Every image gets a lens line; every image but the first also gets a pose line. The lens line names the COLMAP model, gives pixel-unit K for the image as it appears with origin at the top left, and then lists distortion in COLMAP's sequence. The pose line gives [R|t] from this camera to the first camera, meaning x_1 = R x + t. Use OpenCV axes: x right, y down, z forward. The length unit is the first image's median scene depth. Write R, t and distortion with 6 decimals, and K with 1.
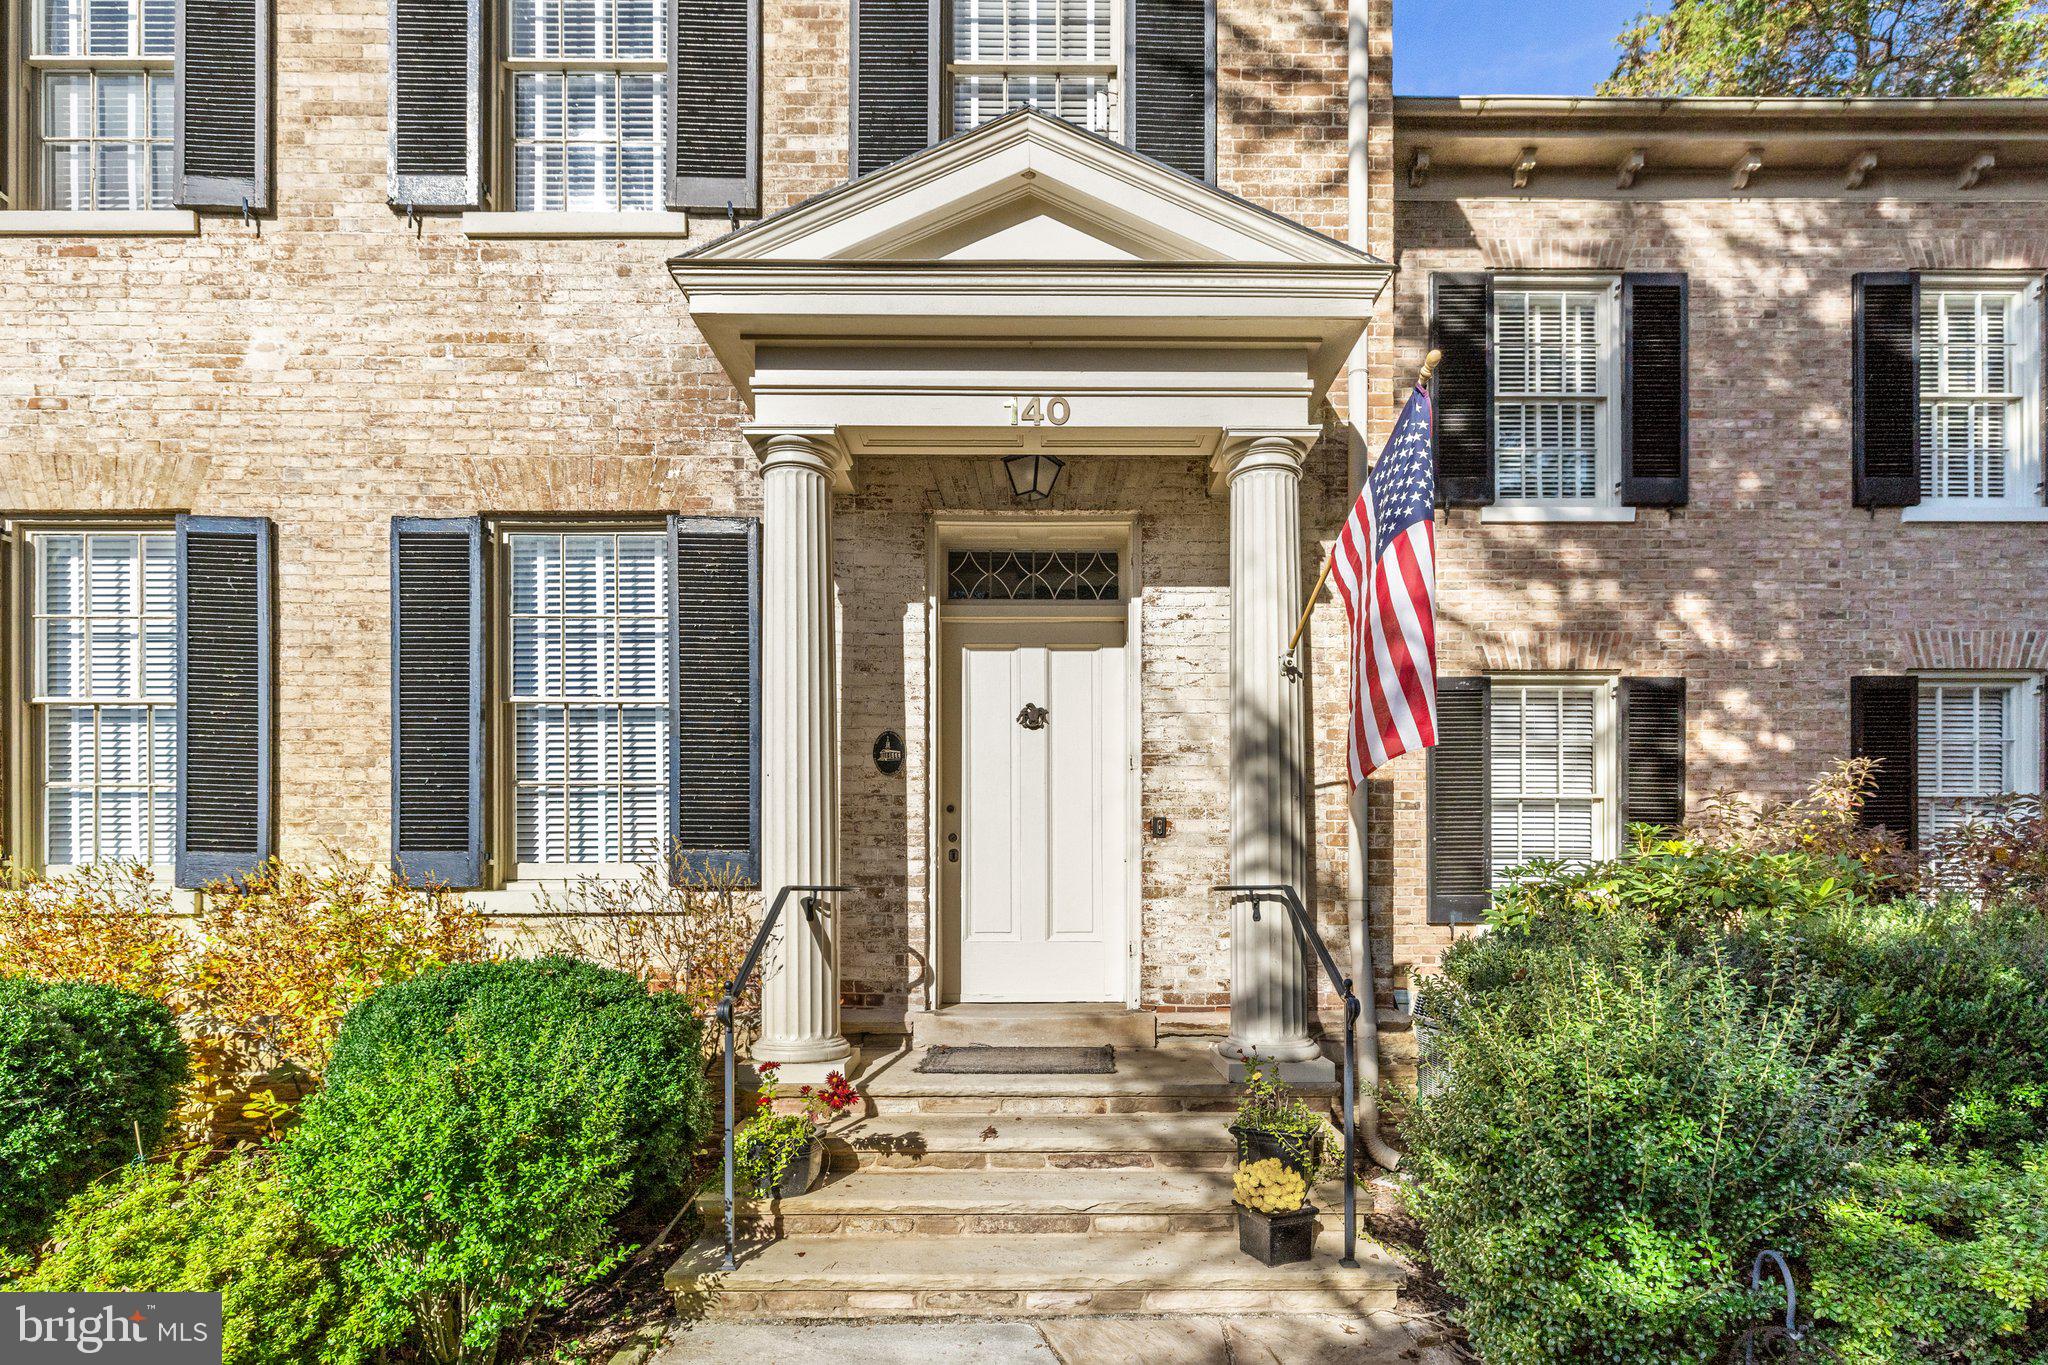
lens RADIAL K [[1405.9, 0, 933.0], [0, 1405.9, 678.5], [0, 0, 1]] dist [0.000234, -0.001299]
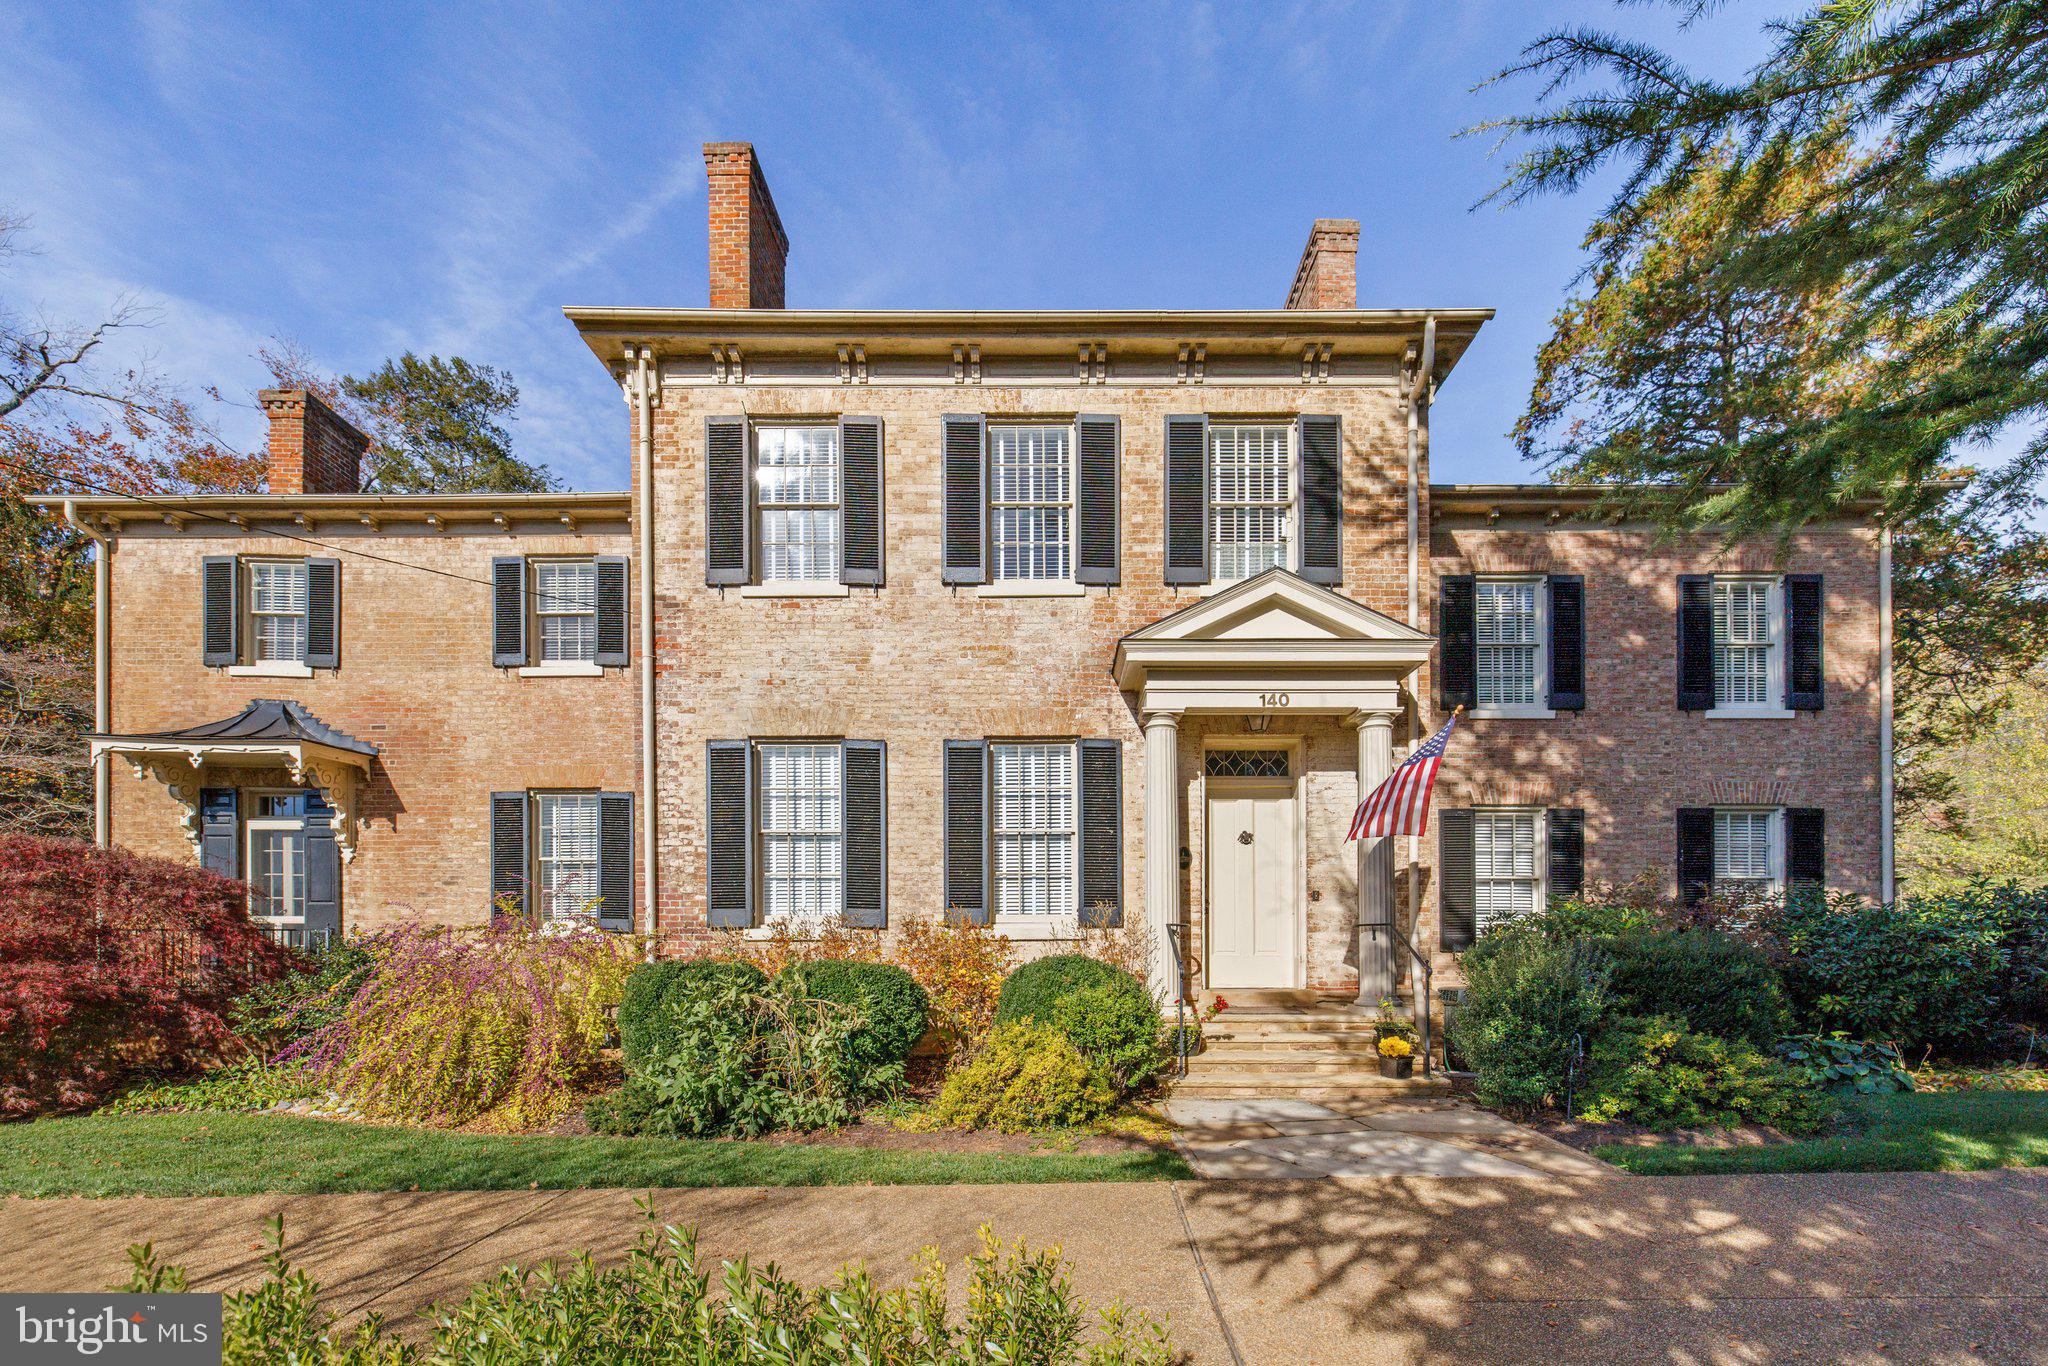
lens RADIAL K [[1423.0, 0, 1024.0], [0, 1423.0, 683.0], [0, 0, 1]] dist [0.004830, 0.002054]
pose [[0.996424, 0.012735, 0.083533, -0.430223], [-0.009378, 0.999137, -0.040453, -0.111336], [-0.083977, 0.039525, 0.995684, -0.993540]]
